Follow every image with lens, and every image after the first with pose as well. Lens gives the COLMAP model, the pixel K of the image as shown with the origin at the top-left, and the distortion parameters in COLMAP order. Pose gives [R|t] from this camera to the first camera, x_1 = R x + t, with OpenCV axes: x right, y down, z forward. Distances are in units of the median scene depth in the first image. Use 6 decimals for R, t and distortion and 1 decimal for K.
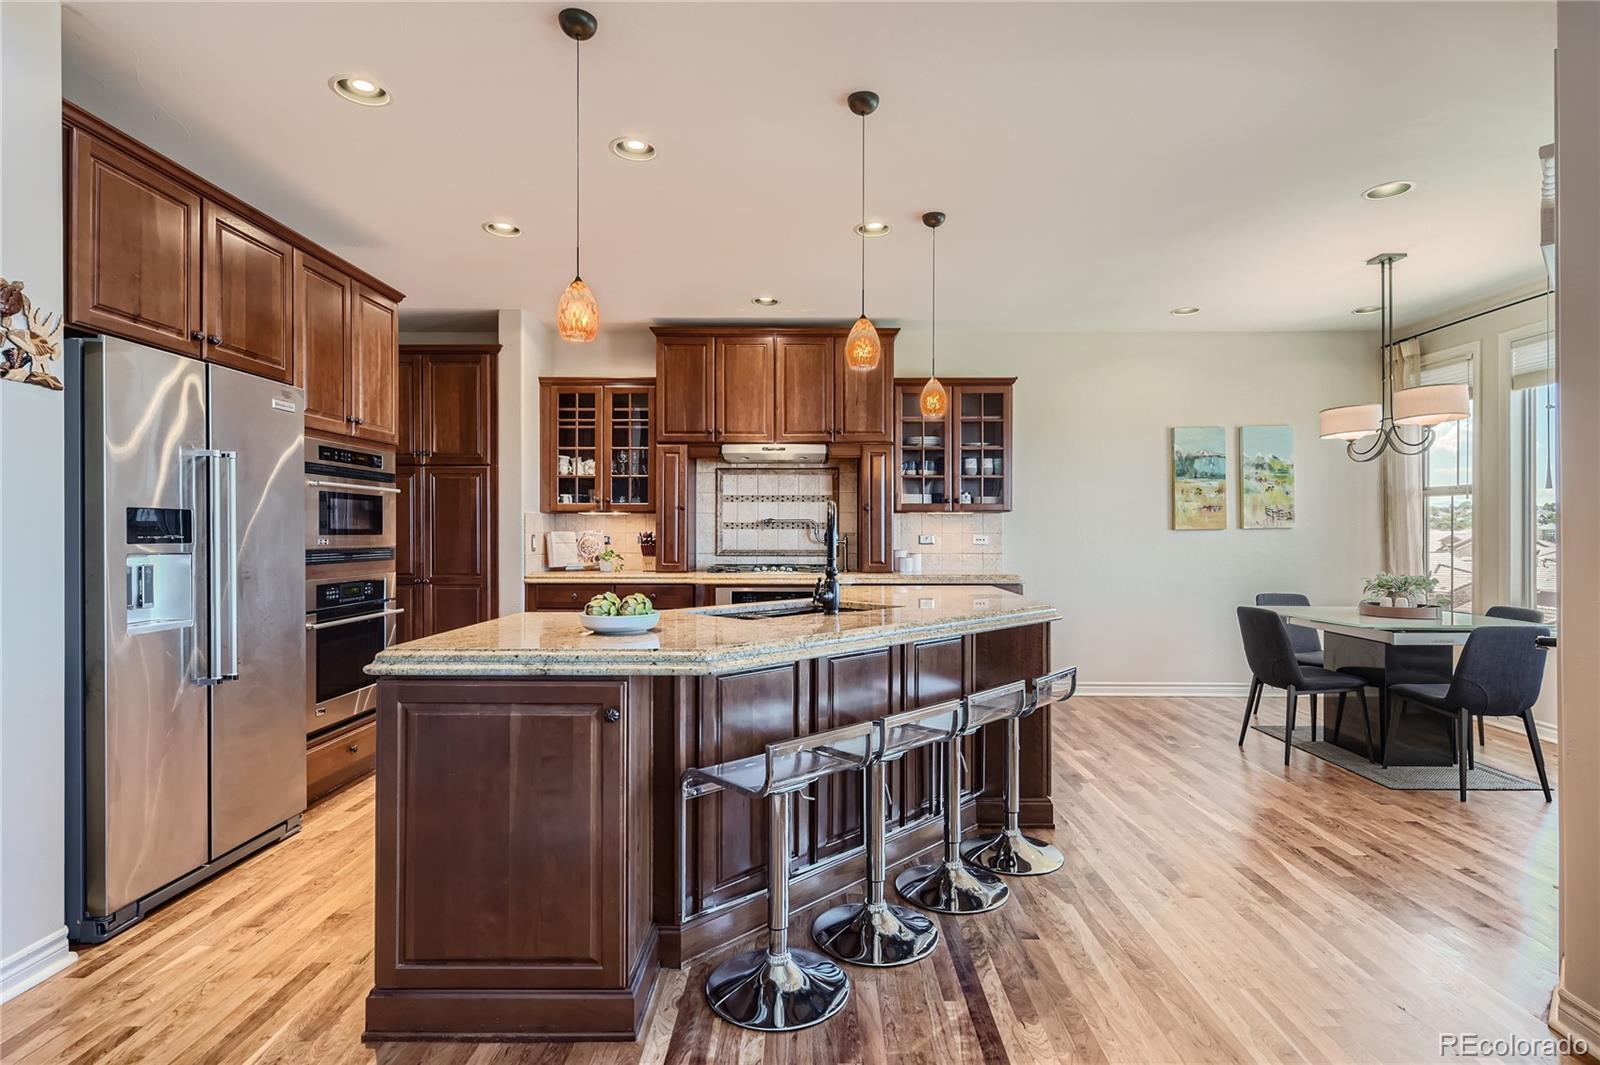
lens RADIAL K [[769.2, 0, 800.0], [0, 769.2, 532.5], [0, 0, 1]] dist [0.004707, 0.000252]
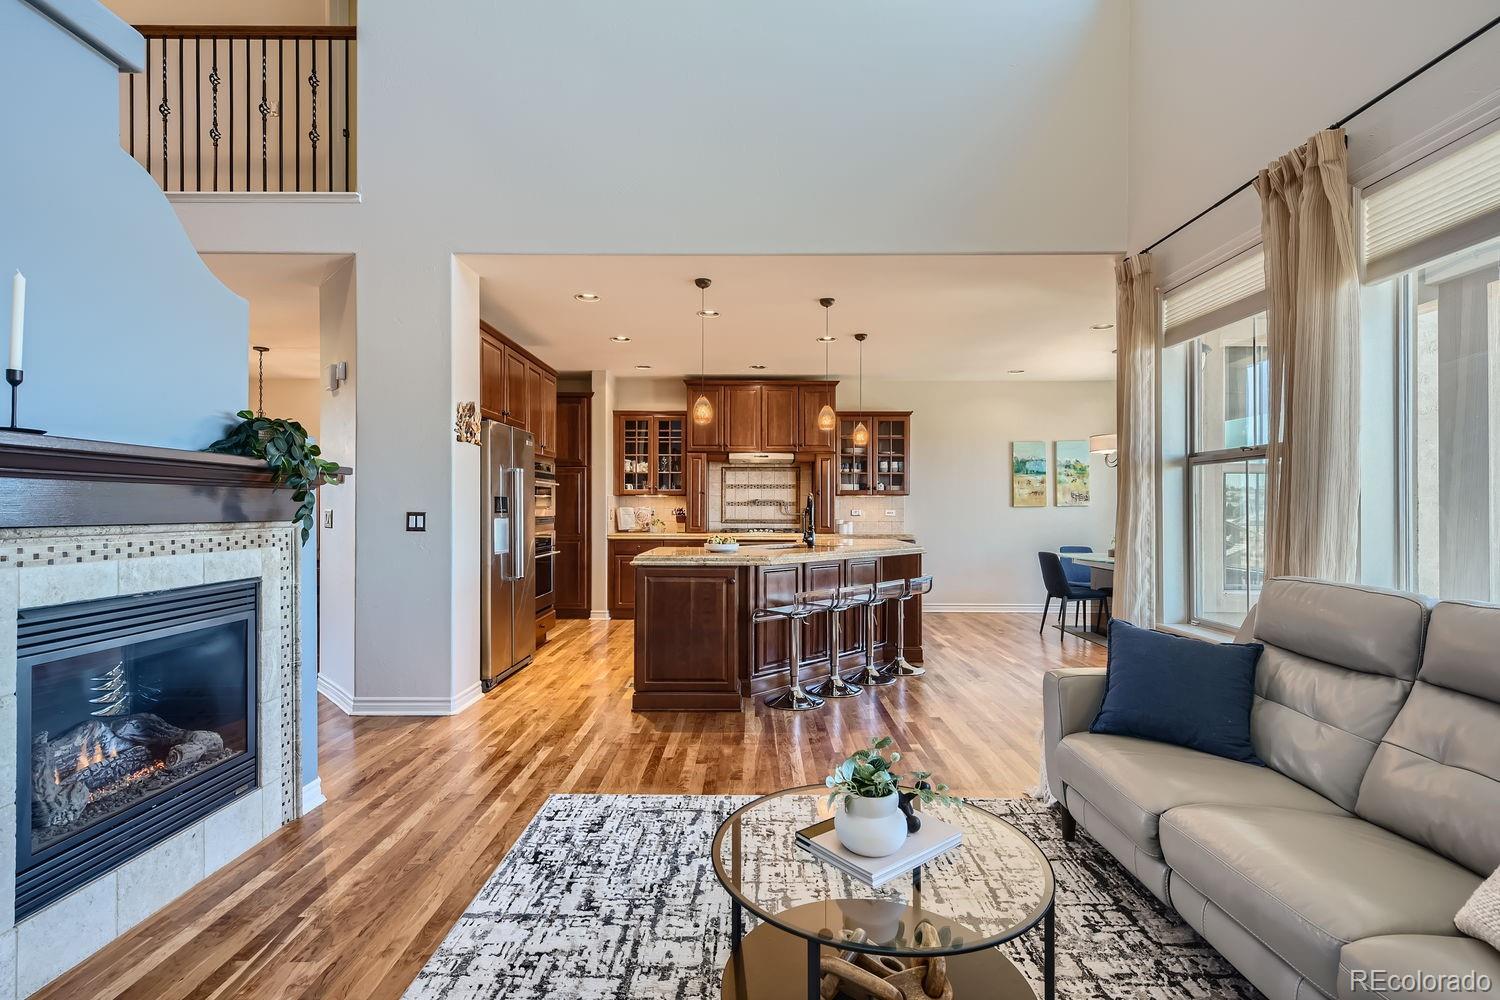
lens RADIAL K [[672.3, 0, 744.1], [0, 672.3, 506.1], [0, 0, 1]] dist [0.000249, -0.000079]
pose [[0.999998, 0.001498, 0.001603, -0.069014], [-0.001492, 0.999993, -0.003502, 0.000584], [-0.001609, 0.003499, 0.999993, -0.389192]]
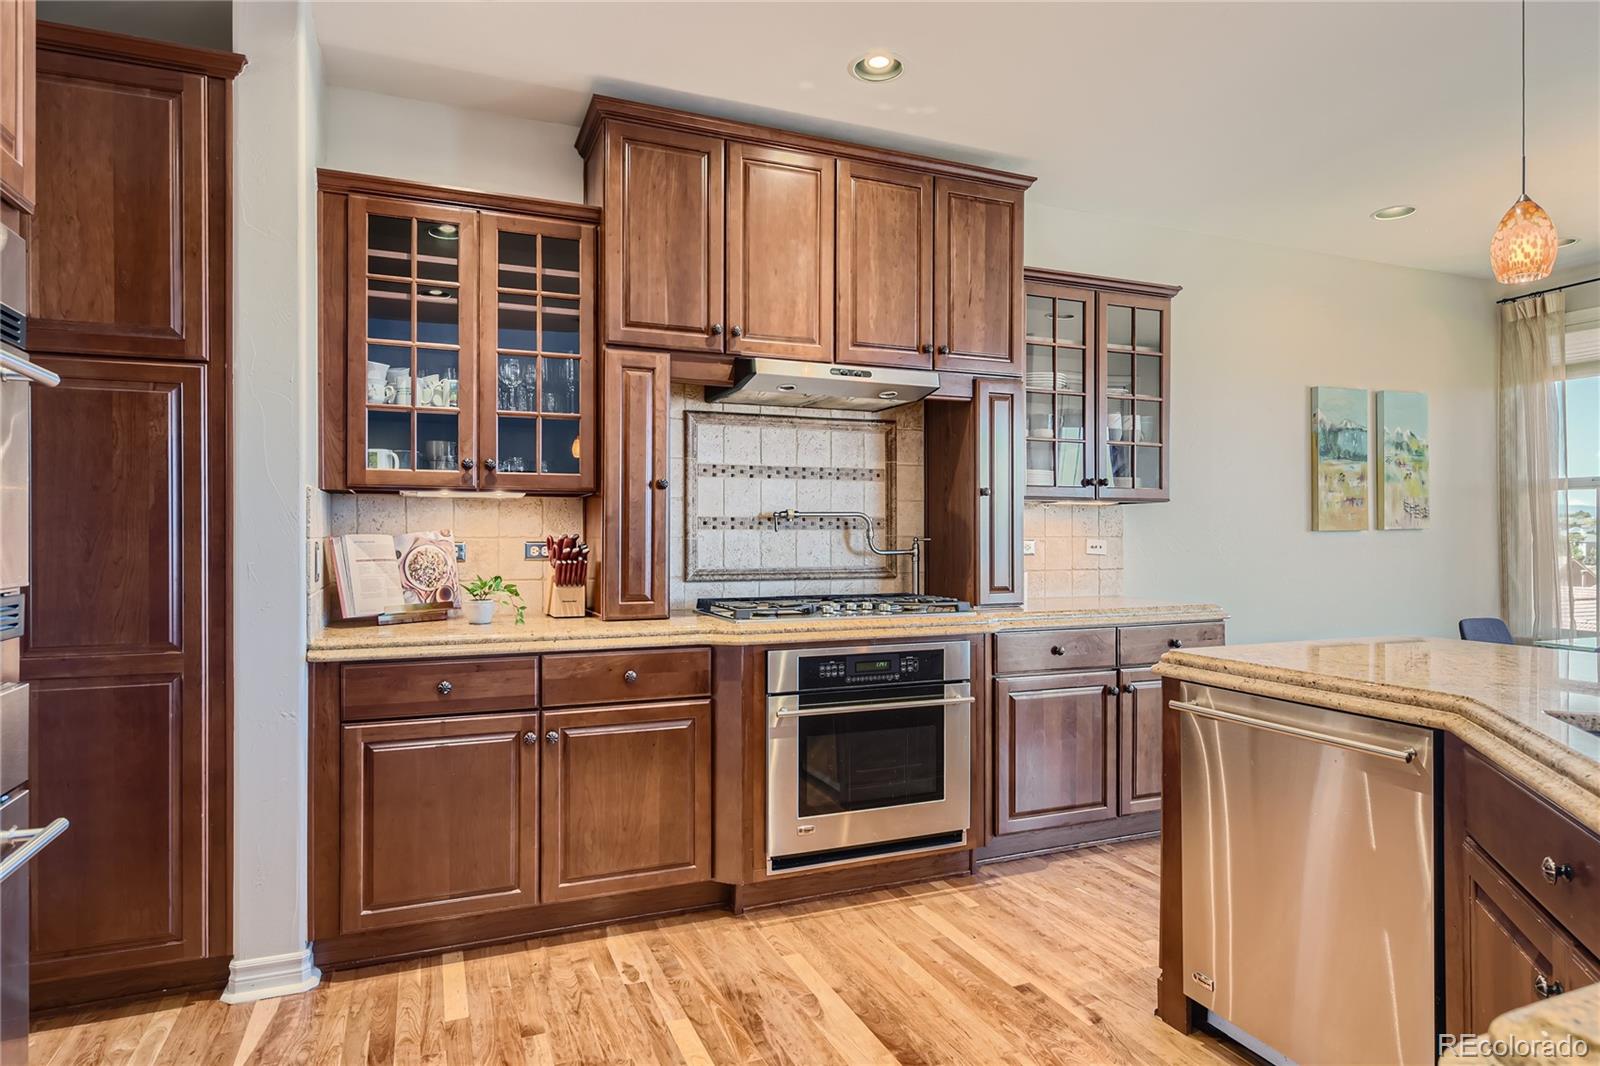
lens RADIAL K [[918.6, 0, 800.0], [0, 918.6, 533.0], [0, 0, 1]] dist [0.002308, 0.000657]
pose [[0.920562, -0.000090, 0.390597, -0.291285], [0.000635, 0.999999, -0.001266, -0.001257], [-0.390596, 0.001414, 0.920561, 0.430919]]
